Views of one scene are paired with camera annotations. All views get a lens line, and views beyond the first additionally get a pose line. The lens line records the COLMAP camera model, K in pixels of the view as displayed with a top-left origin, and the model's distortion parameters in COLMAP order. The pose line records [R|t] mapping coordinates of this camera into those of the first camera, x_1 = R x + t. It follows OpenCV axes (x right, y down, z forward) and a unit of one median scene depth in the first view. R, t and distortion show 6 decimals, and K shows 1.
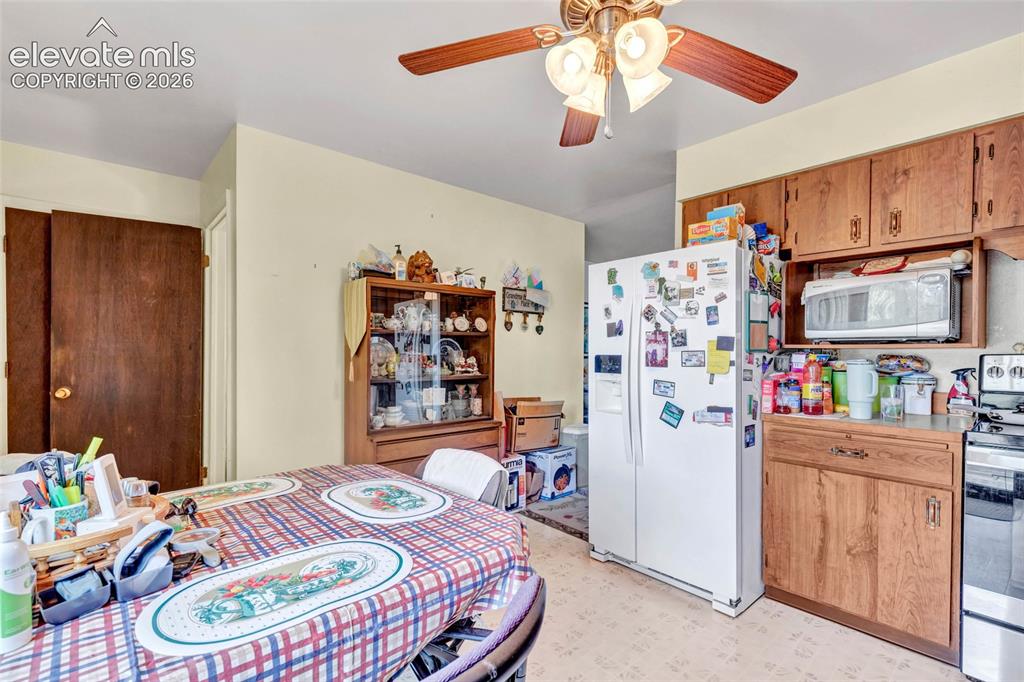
lens RADIAL K [[464.5, 0, 510.7], [0, 464.5, 356.3], [0, 0, 1]] dist [0.001637, -0.000602]
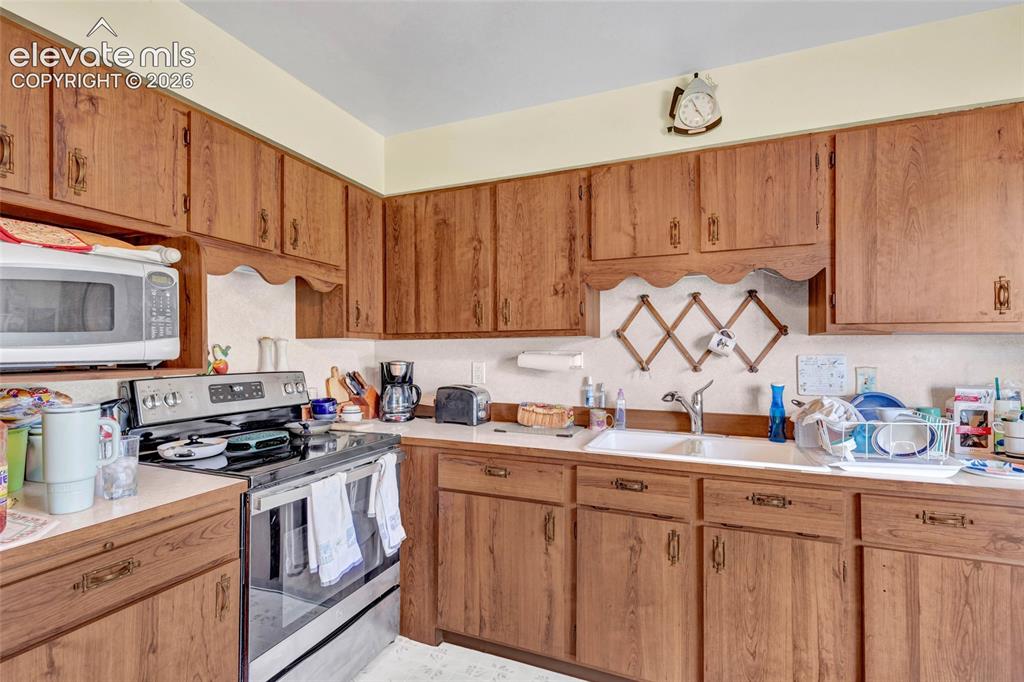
lens RADIAL K [[464.5, 0, 511.0], [0, 464.5, 348.0], [0, 0, 1]] dist [0.001637, -0.000602]
pose [[-0.441742, -0.000040, 0.897142, 0.026389], [0.009658, 0.999942, 0.004800, -0.051698], [-0.897090, 0.010785, -0.441716, 0.729576]]
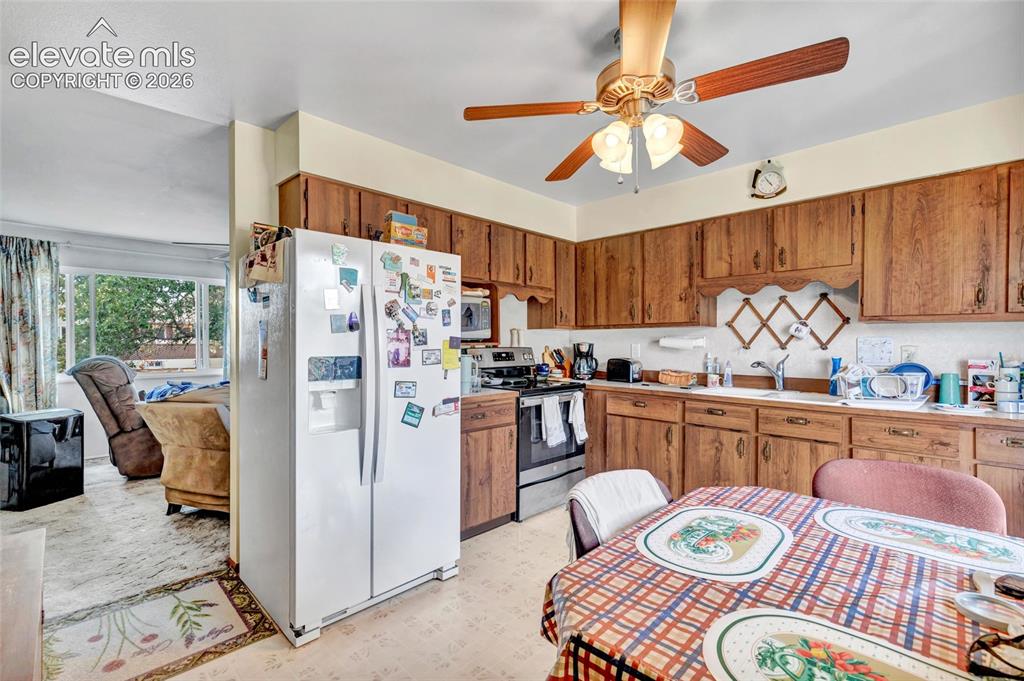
lens RADIAL K [[464.5, 0, 512.8], [0, 464.5, 343.6], [0, 0, 1]] dist [0.001637, -0.000602]
pose [[-0.069347, -0.007743, 0.997563, -0.671726], [0.010728, 0.999906, 0.008507, -0.032086], [-0.997535, 0.011291, -0.069258, 0.890069]]
